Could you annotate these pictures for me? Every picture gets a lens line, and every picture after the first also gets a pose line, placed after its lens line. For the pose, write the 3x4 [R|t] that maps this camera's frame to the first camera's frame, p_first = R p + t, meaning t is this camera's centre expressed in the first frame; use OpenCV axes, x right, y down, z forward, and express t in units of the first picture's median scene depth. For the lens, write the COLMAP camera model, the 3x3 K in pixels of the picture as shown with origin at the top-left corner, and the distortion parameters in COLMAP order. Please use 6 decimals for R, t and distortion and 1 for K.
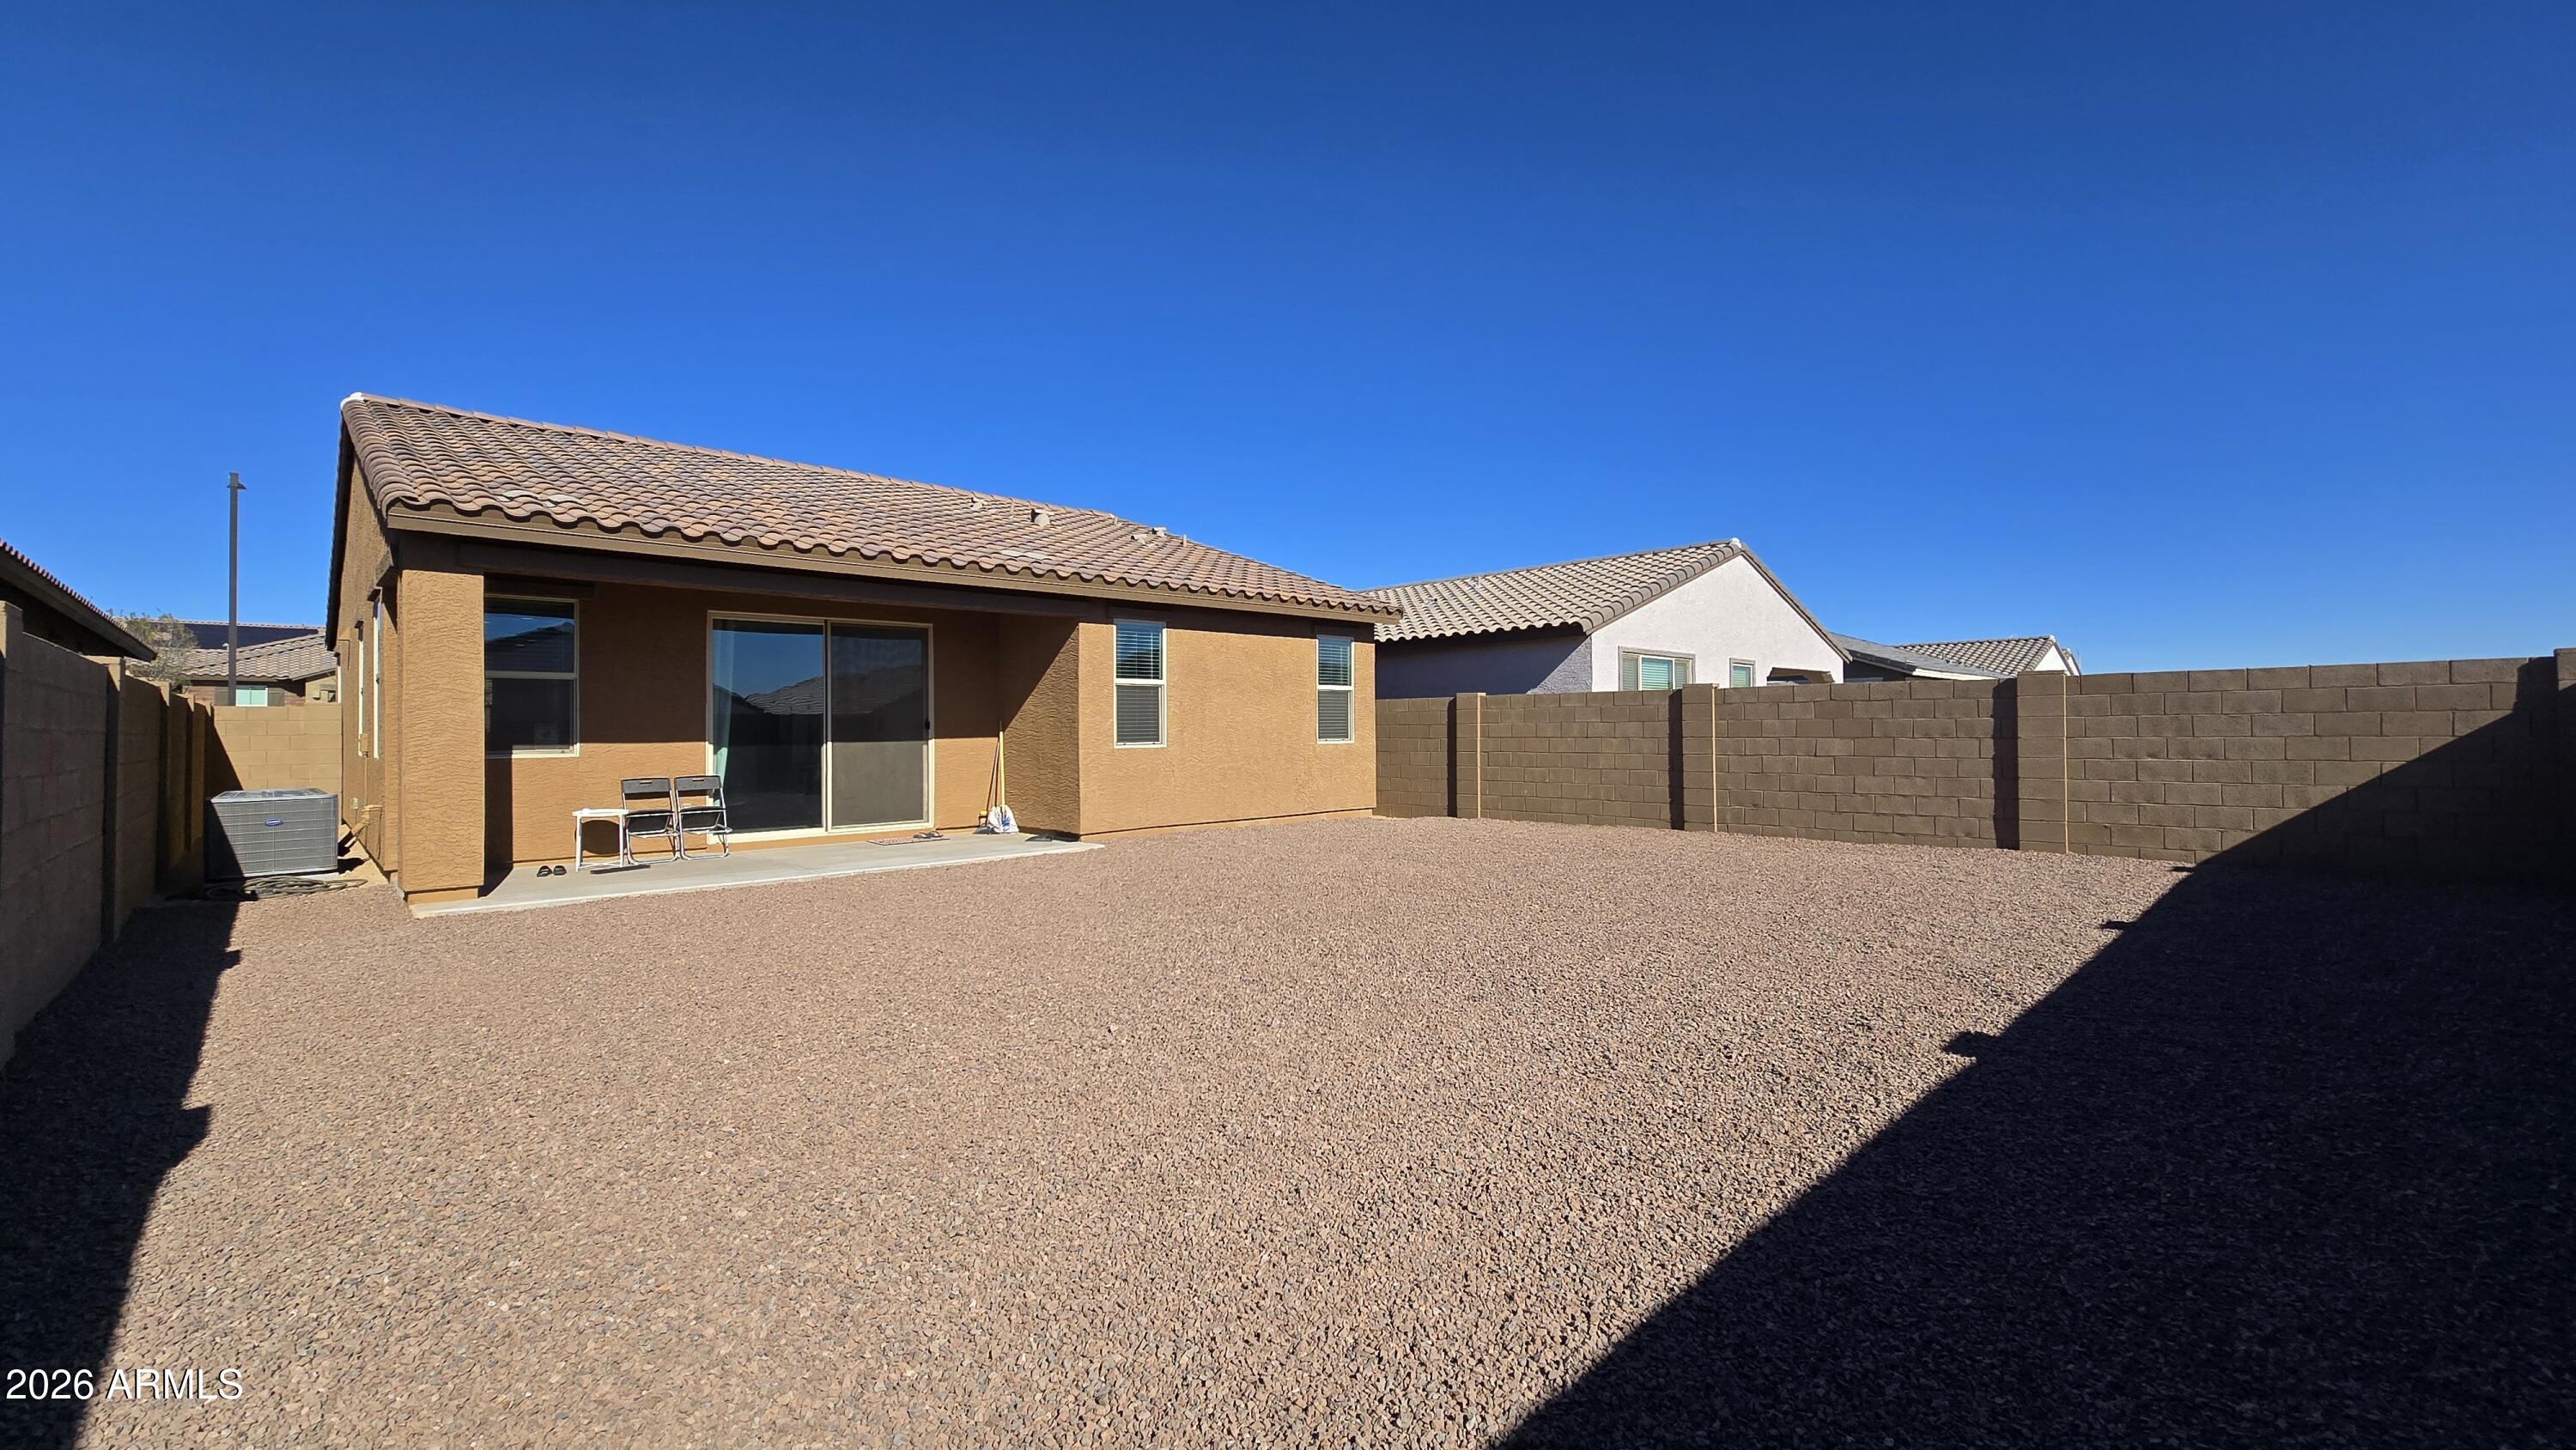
lens RADIAL K [[1065.1, 0, 1313.0], [0, 1065.1, 719.7], [0, 0, 1]] dist [-0.000621, -0.001170]
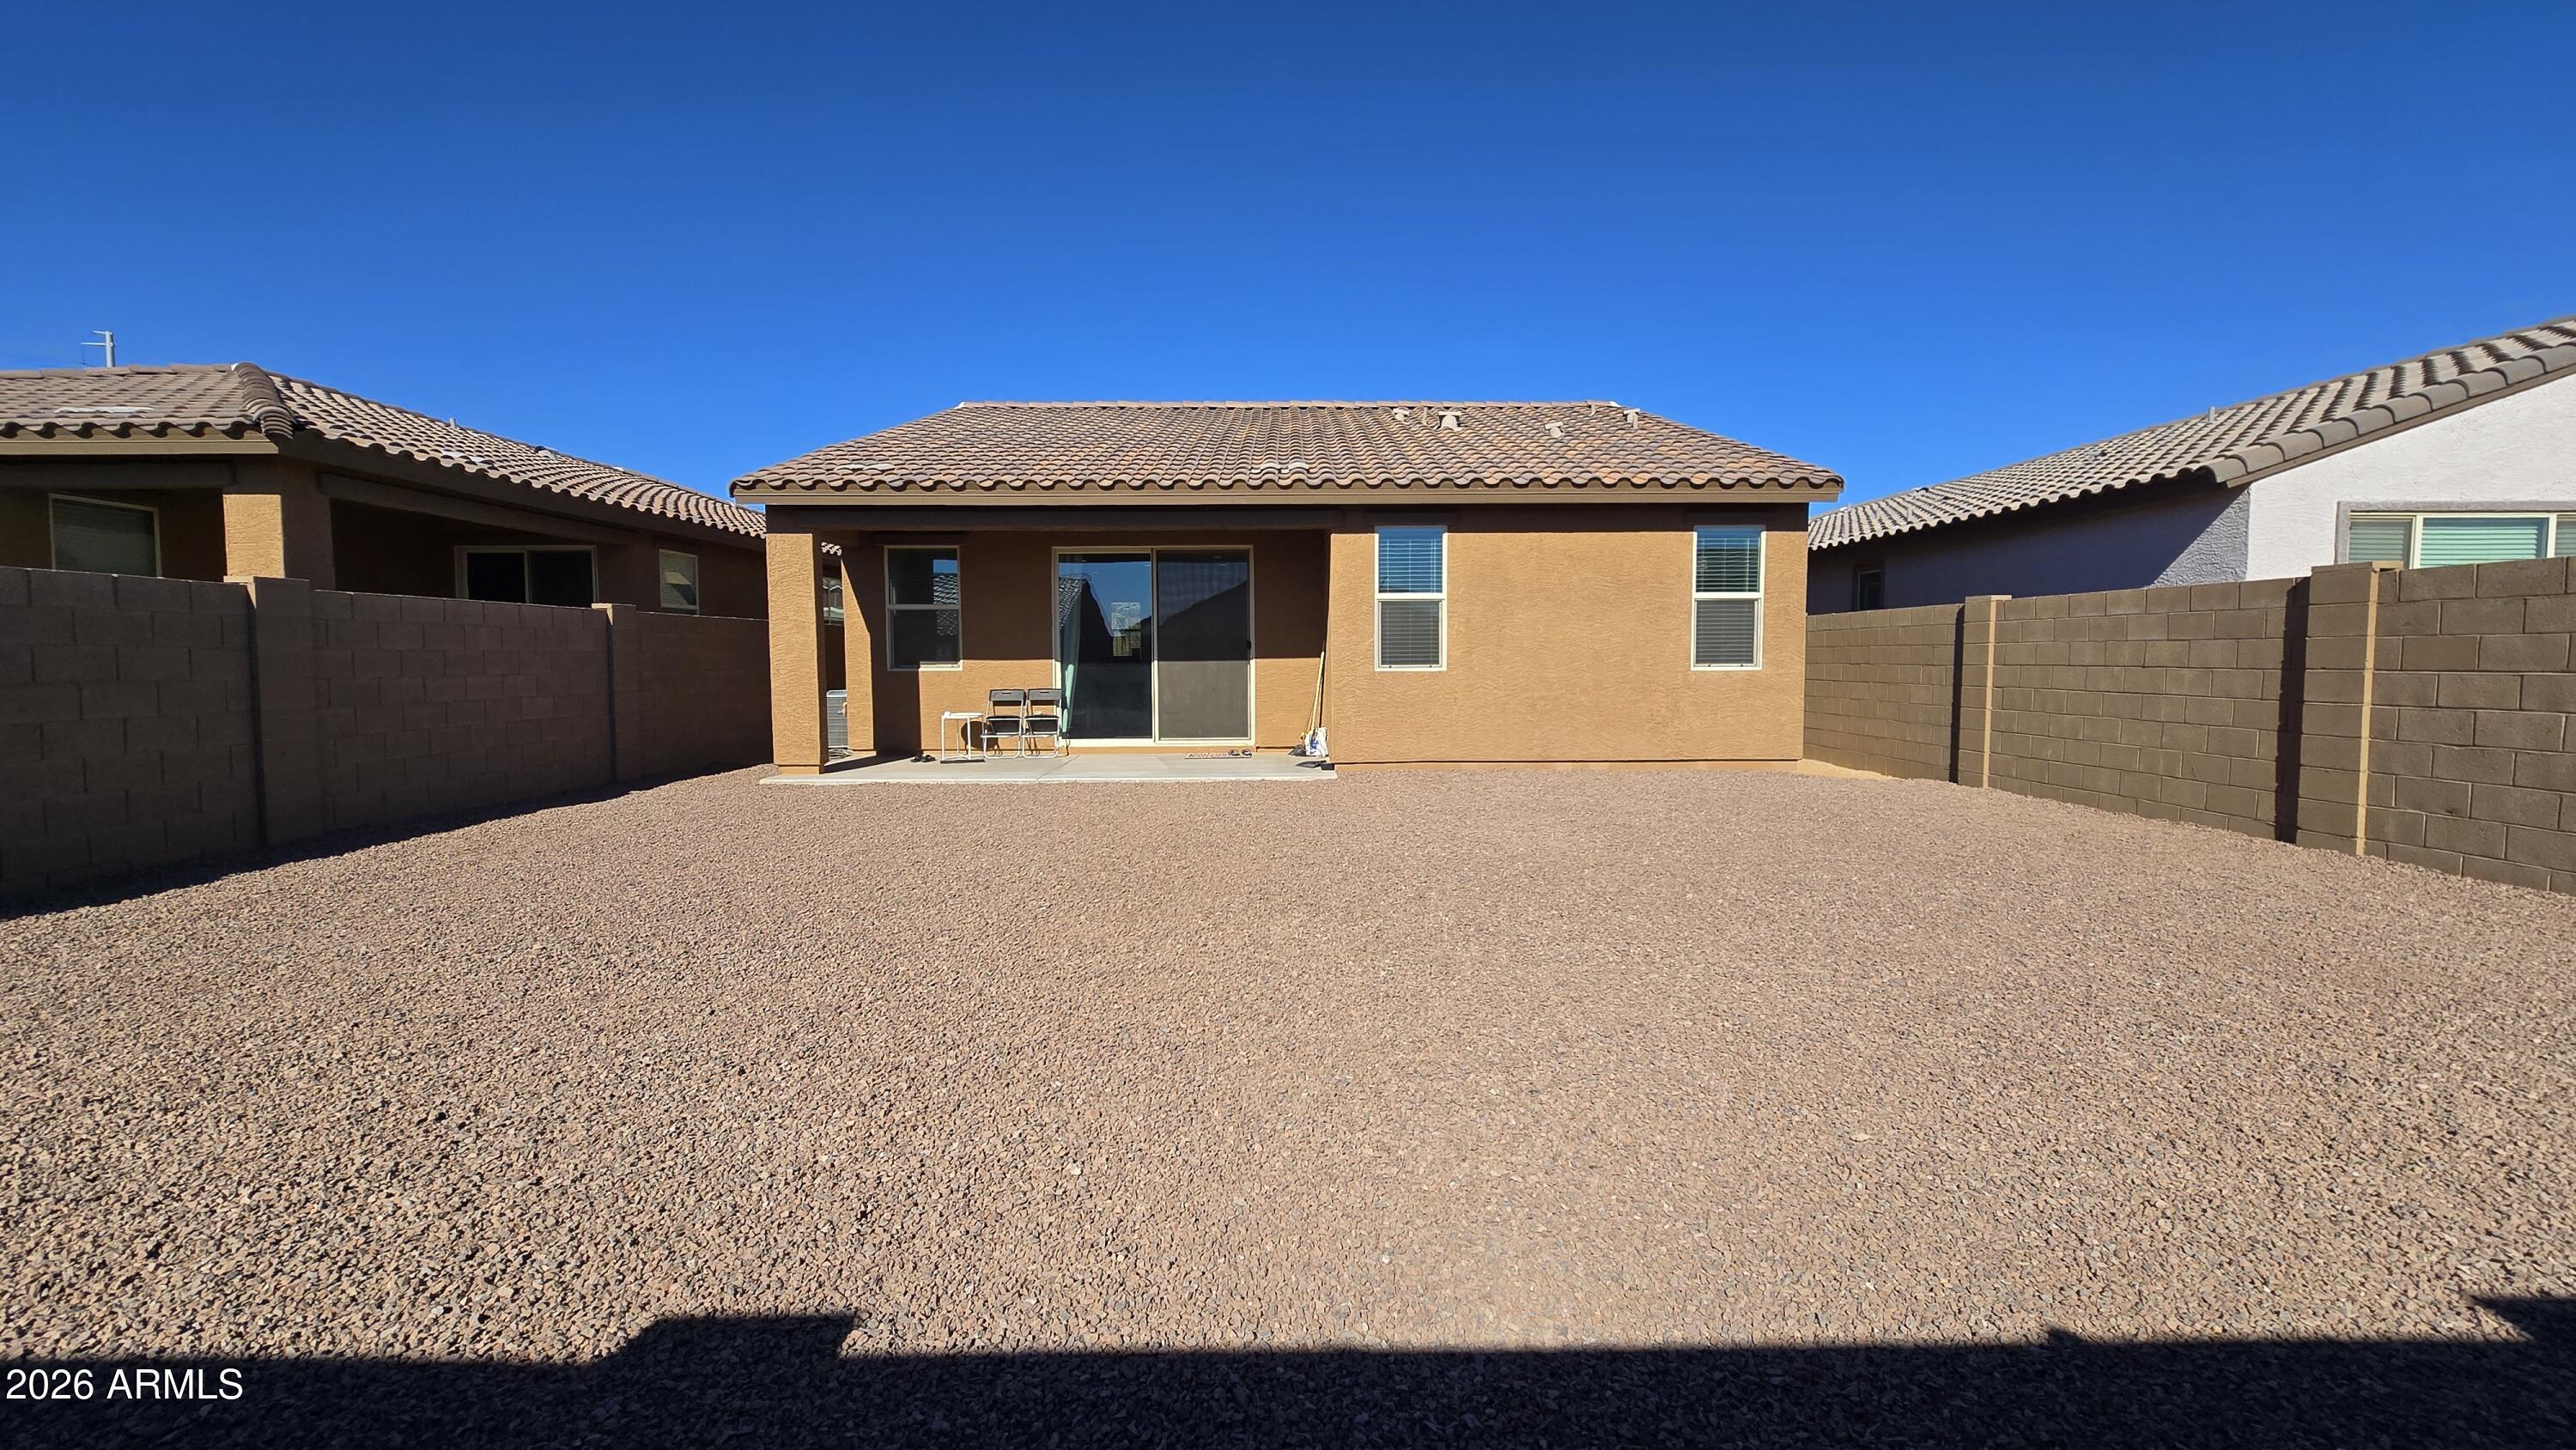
lens RADIAL K [[1065.1, 0, 1302.8], [0, 1065.1, 725.1], [0, 0, 1]] dist [-0.000621, -0.001170]
pose [[0.715998, 0.051788, -0.696179, 0.389369], [0.003243, 0.996987, 0.077501, 0.002173], [0.698095, -0.057748, 0.713673, 0.302614]]
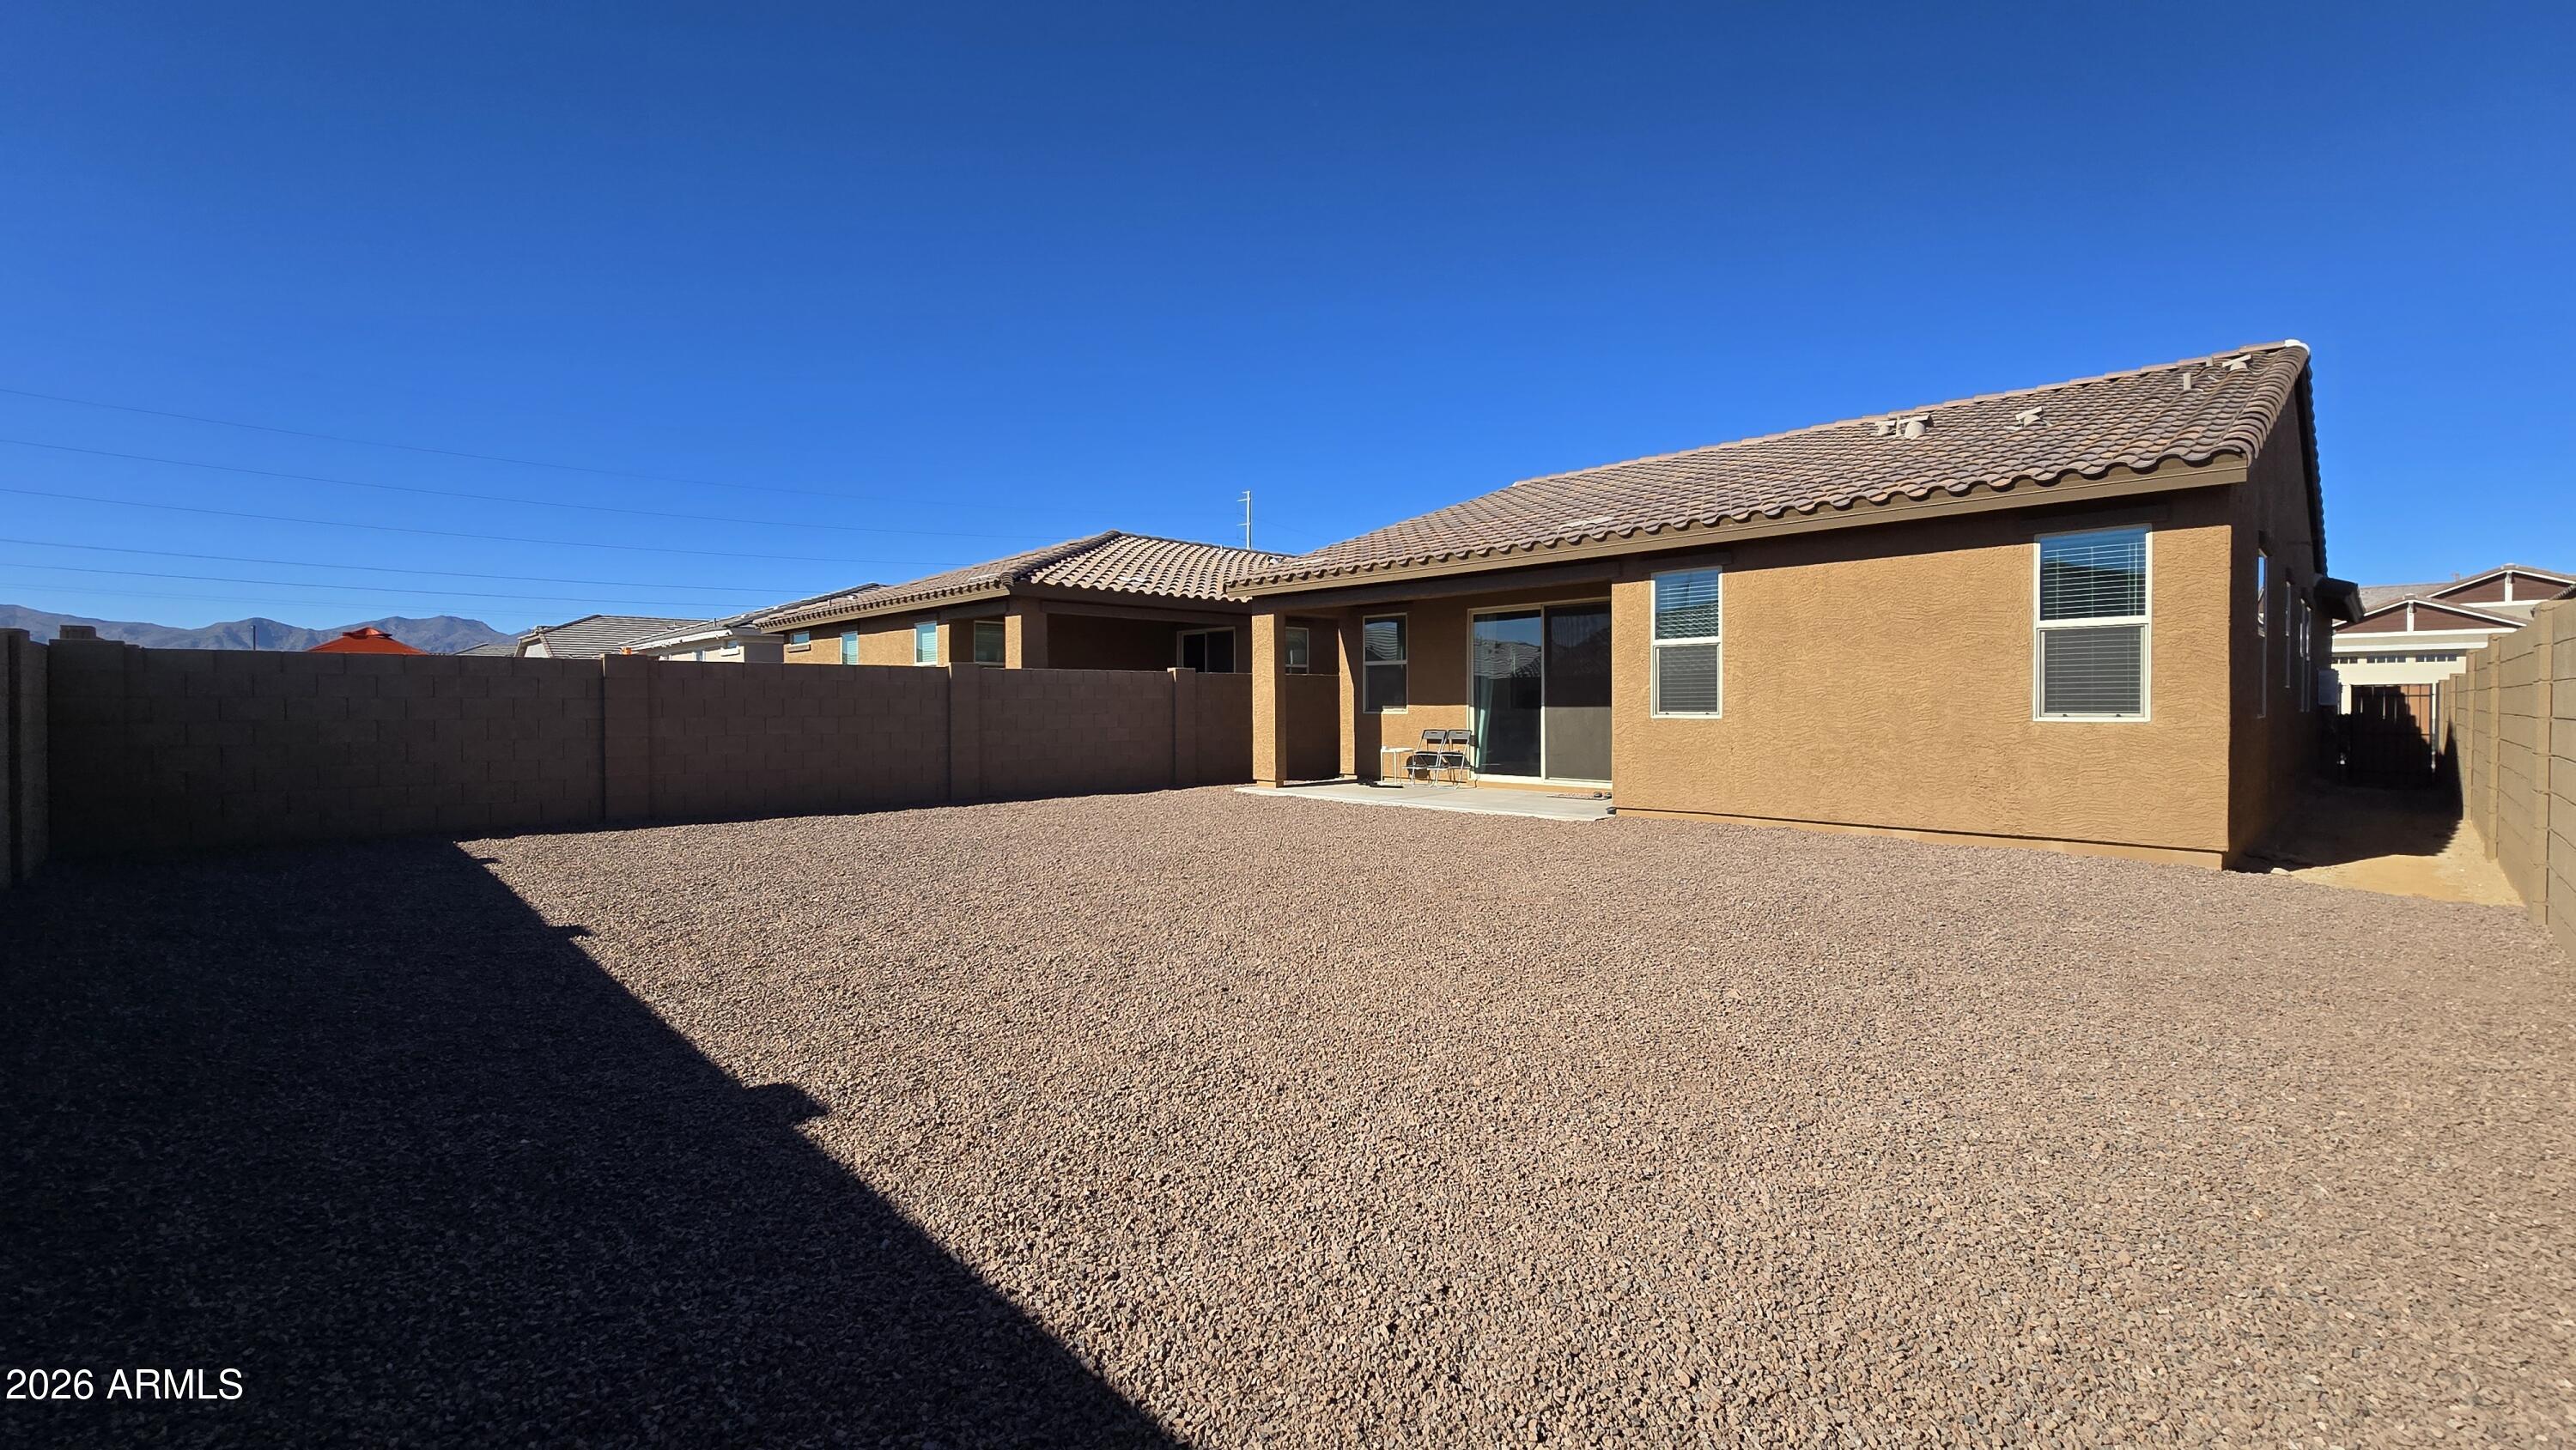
lens RADIAL K [[1065.1, 0, 1284.2], [0, 1065.1, 718.1], [0, 0, 1]] dist [-0.000621, -0.001170]
pose [[-0.031702, 0.024778, -0.999190, 0.699166], [0.014398, 0.999600, 0.024332, 0.000805], [0.999394, -0.013615, -0.032046, 0.700242]]
